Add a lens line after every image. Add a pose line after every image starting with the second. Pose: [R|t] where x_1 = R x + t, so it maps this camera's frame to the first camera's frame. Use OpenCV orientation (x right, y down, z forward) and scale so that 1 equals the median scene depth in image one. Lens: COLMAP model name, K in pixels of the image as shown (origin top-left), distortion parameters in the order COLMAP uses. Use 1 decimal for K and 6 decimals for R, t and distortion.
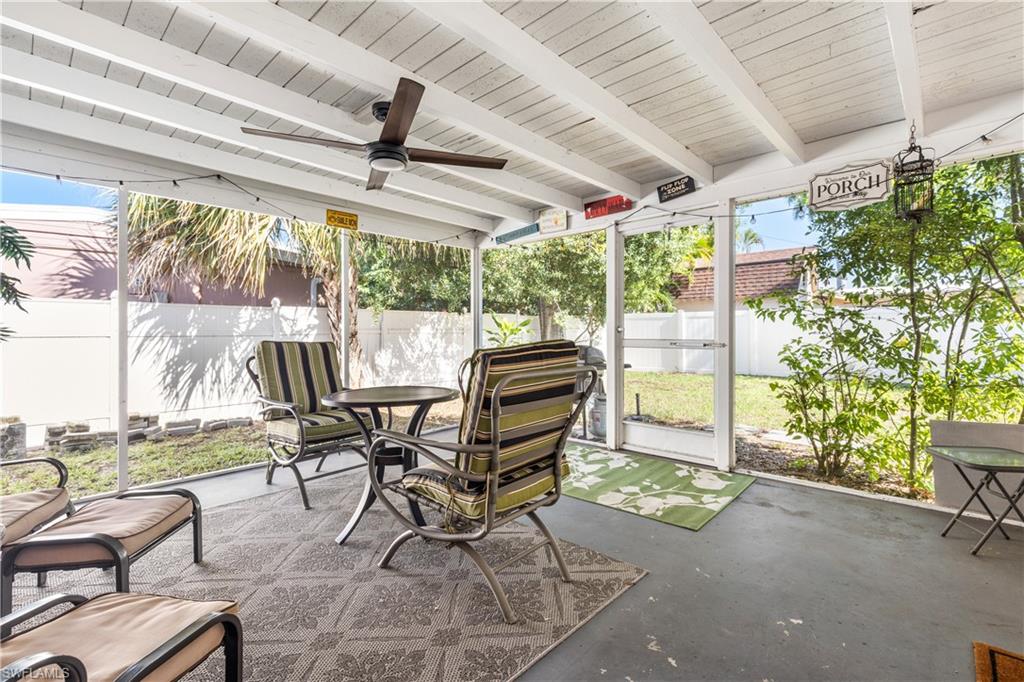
lens RADIAL K [[457.4, 0, 513.3], [0, 457.4, 330.2], [0, 0, 1]] dist [0.000888, 0.000058]
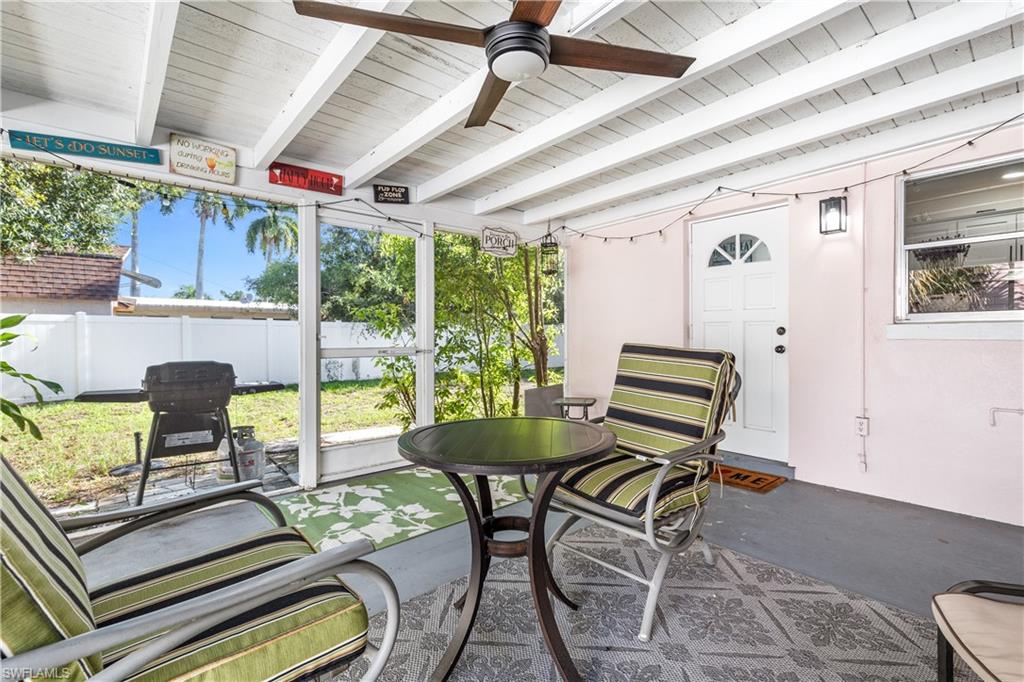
lens RADIAL K [[462.1, 0, 513.9], [0, 462.1, 337.3], [0, 0, 1]] dist [0.007239, 0.000201]
pose [[0.106956, 0.006618, 0.994242, -0.621204], [0.003597, 0.999969, -0.007043, 0.007361], [-0.994257, 0.004330, 0.106929, 0.648294]]
